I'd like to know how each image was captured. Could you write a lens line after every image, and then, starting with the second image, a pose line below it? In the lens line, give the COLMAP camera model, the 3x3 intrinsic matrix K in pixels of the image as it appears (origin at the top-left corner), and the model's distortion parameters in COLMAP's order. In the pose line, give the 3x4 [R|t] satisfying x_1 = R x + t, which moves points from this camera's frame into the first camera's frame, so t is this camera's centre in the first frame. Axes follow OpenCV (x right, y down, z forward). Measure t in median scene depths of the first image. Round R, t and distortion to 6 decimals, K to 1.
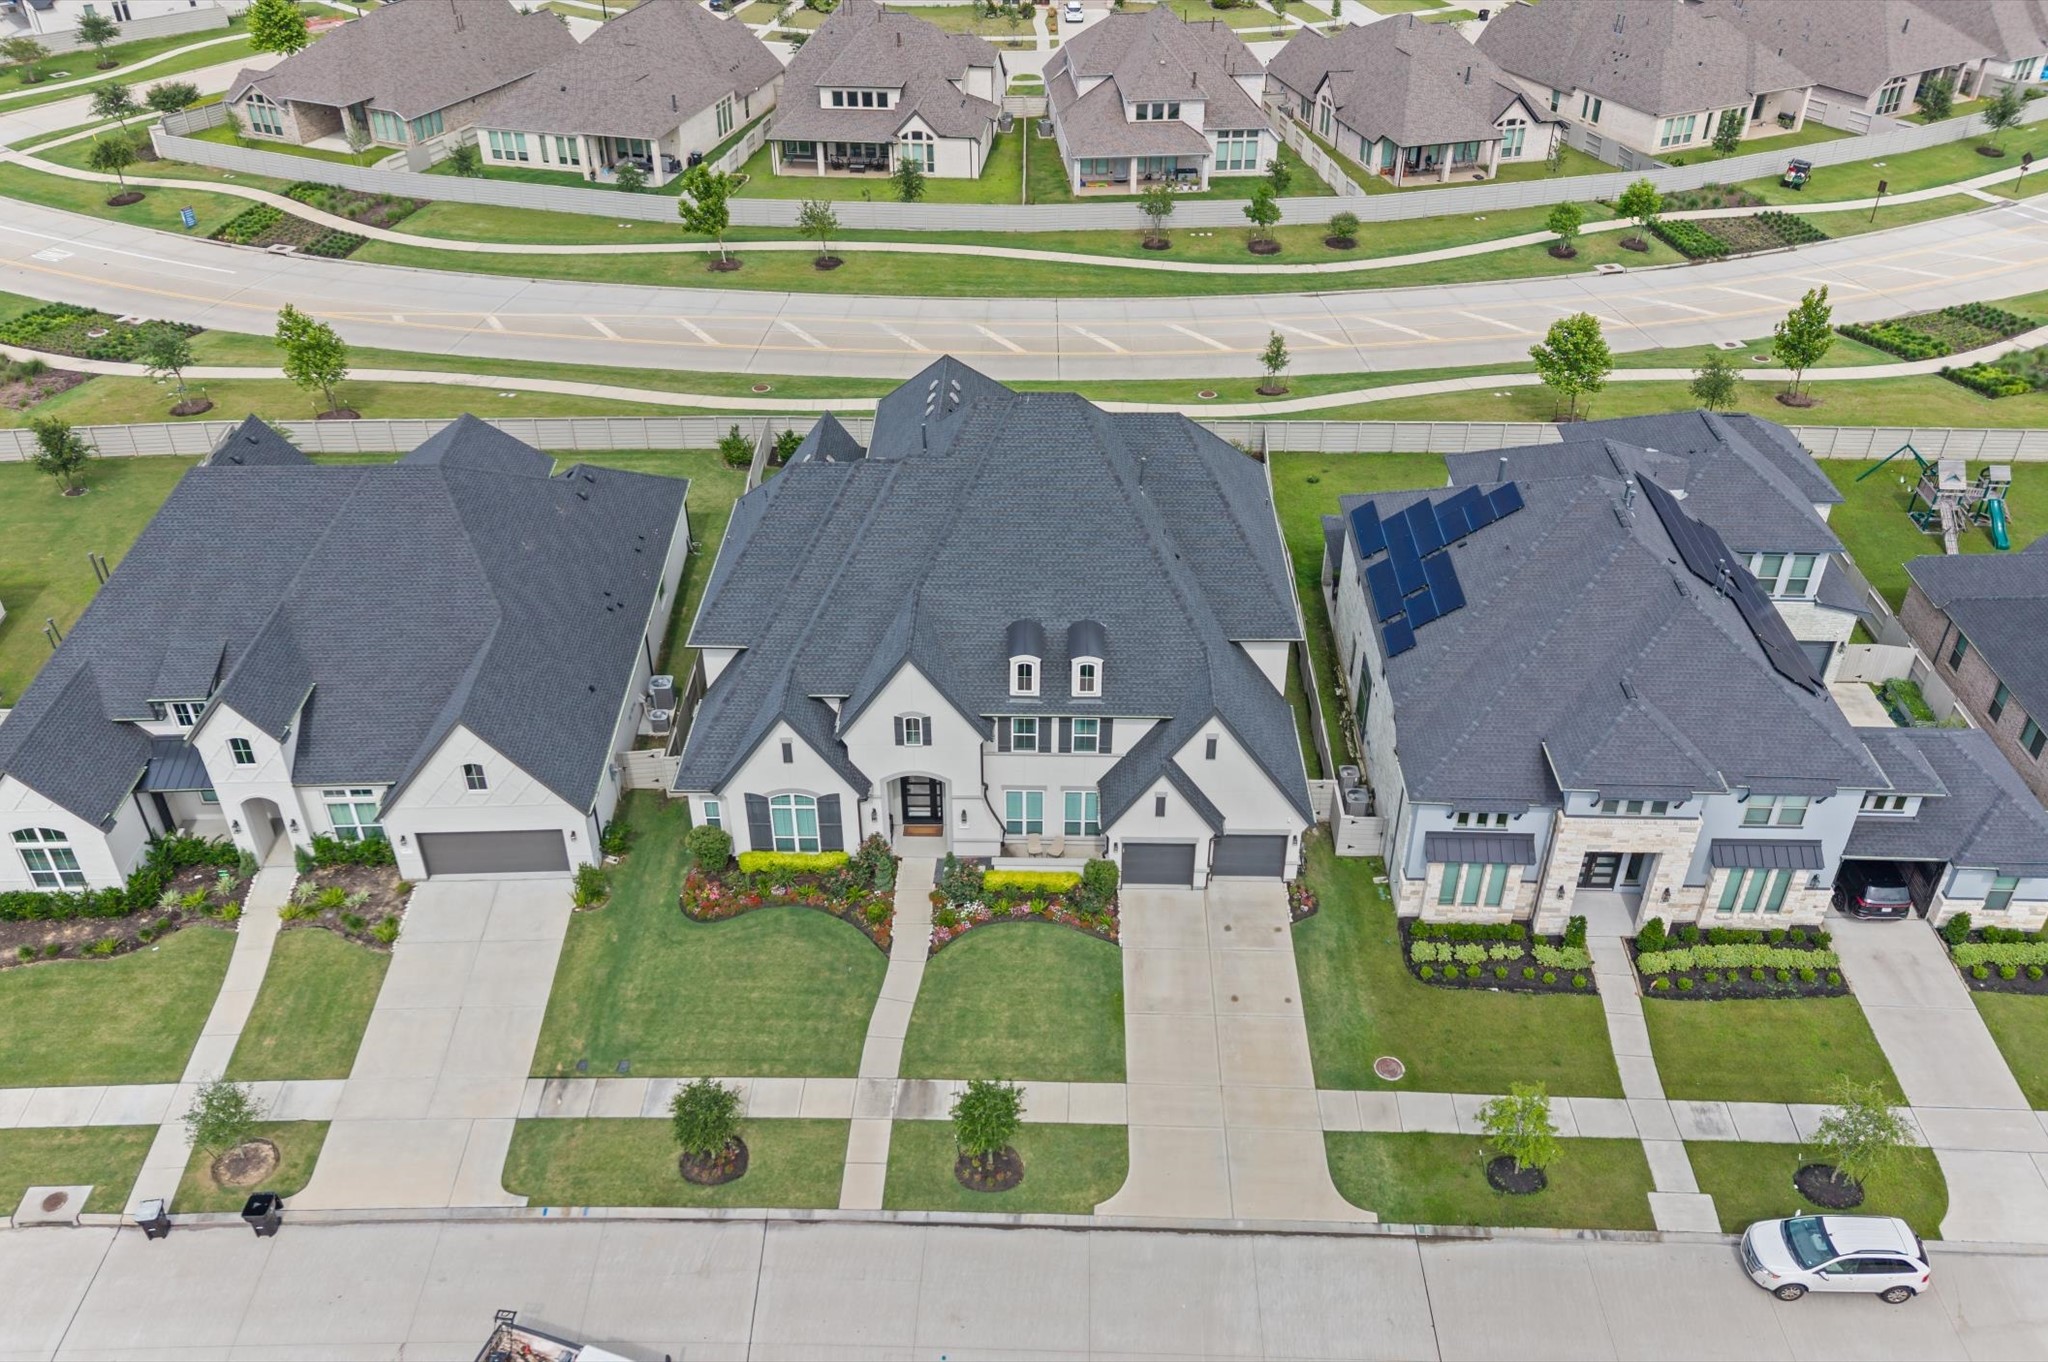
lens RADIAL K [[1612.5, 0, 1024.0], [0, 1612.5, 681.0], [0, 0, 1]] dist [0.006843, 0.005245]
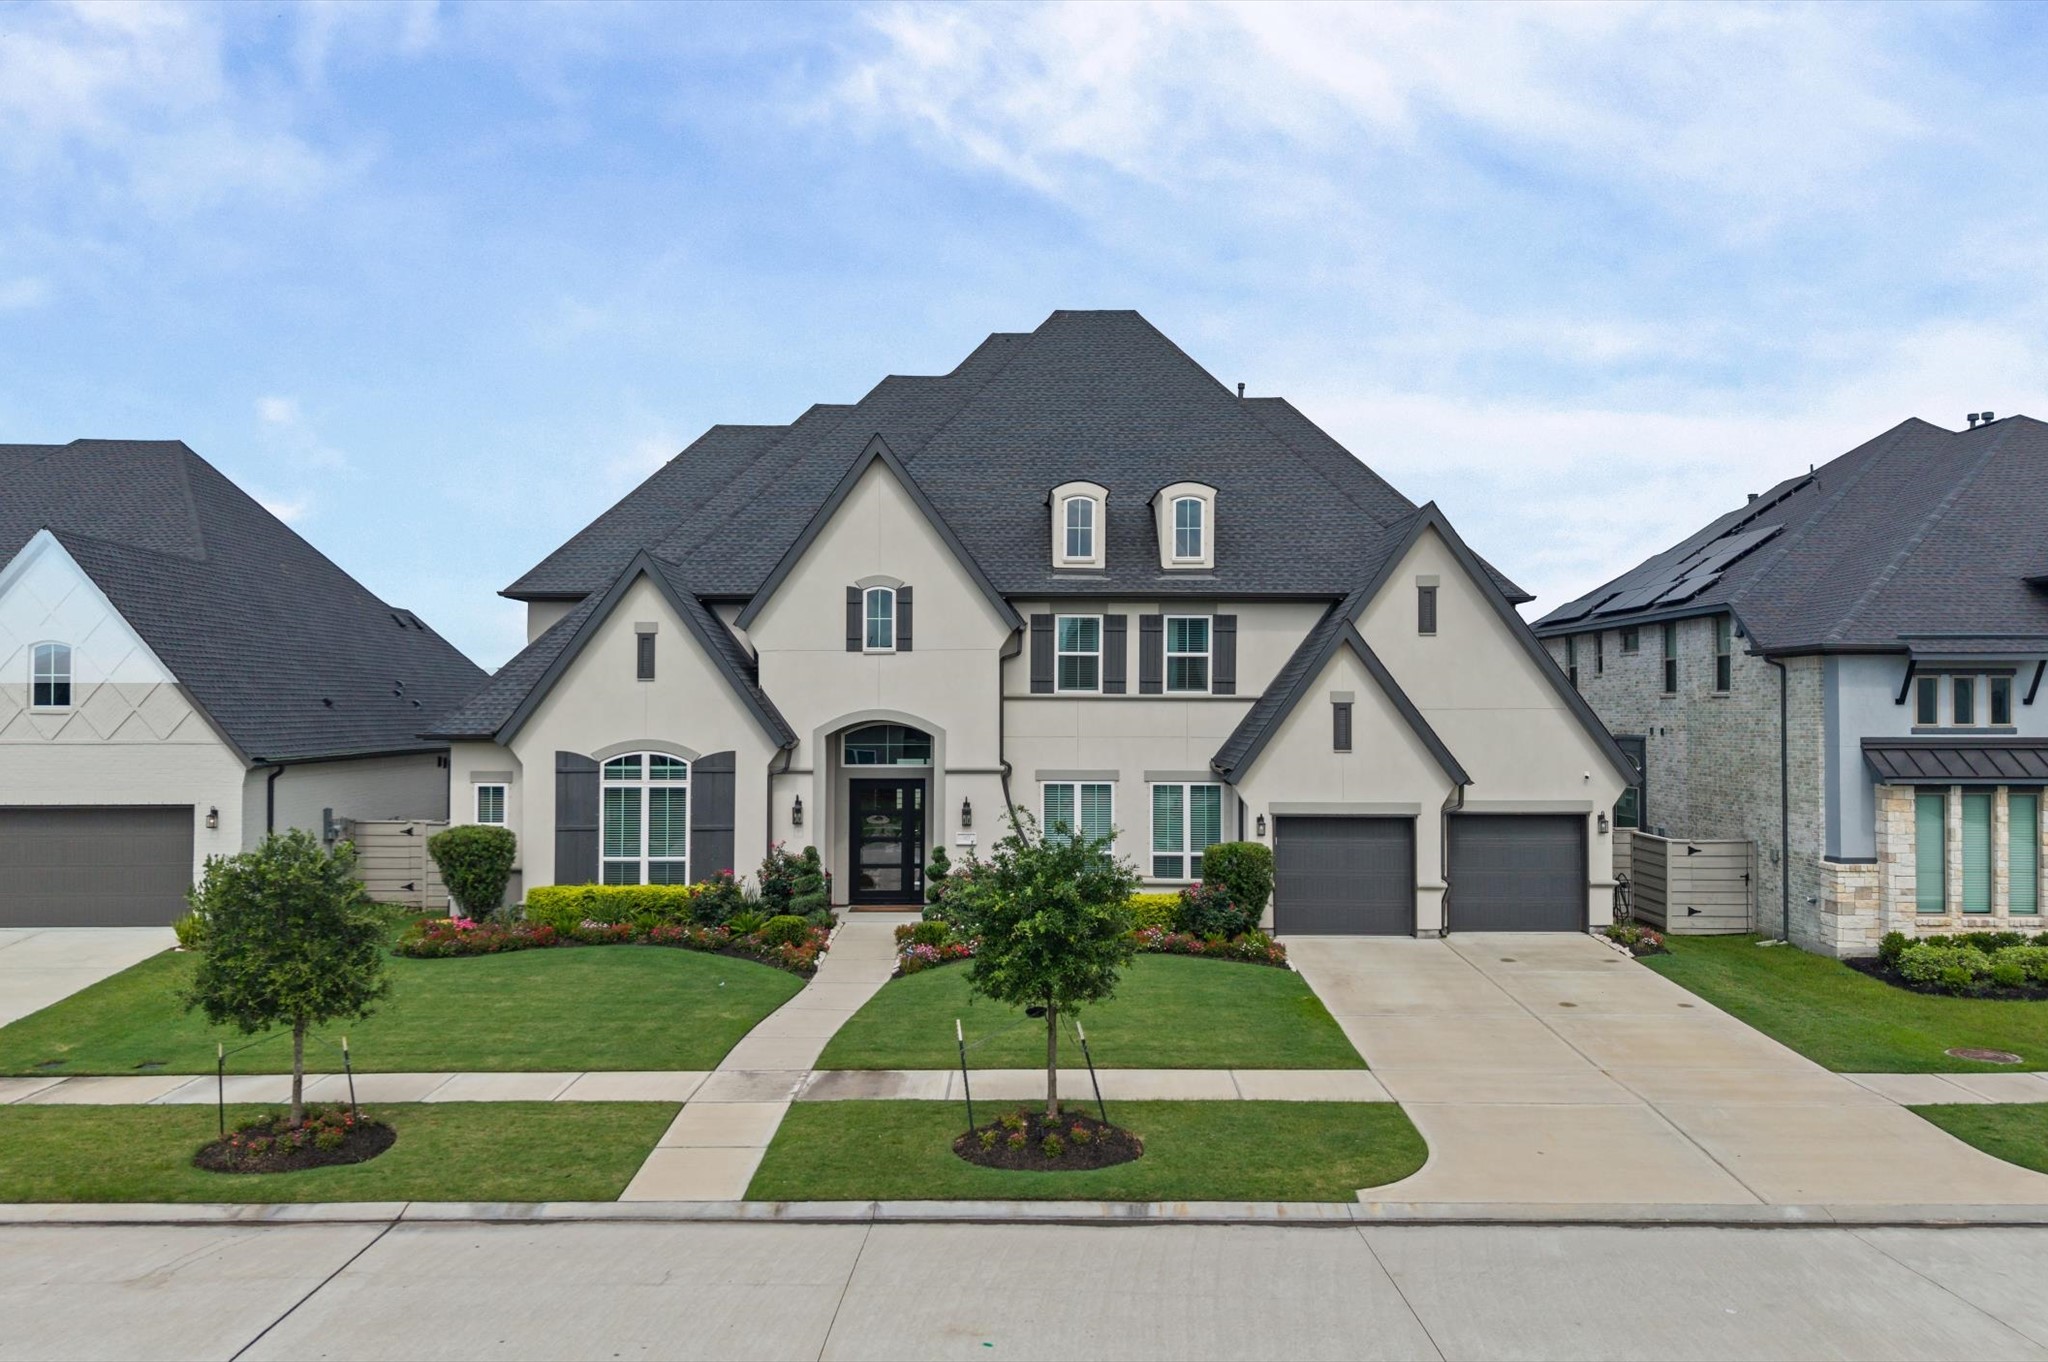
lens RADIAL K [[1637.8, 0, 1024.0], [0, 1637.8, 681.0], [0, 0, 1]] dist [0.002382, -0.001275]
pose [[0.999789, 0.003237, 0.020280, -0.030655], [0.009498, 0.802650, -0.596375, 0.386473], [-0.018208, 0.596442, 0.802450, 0.563926]]
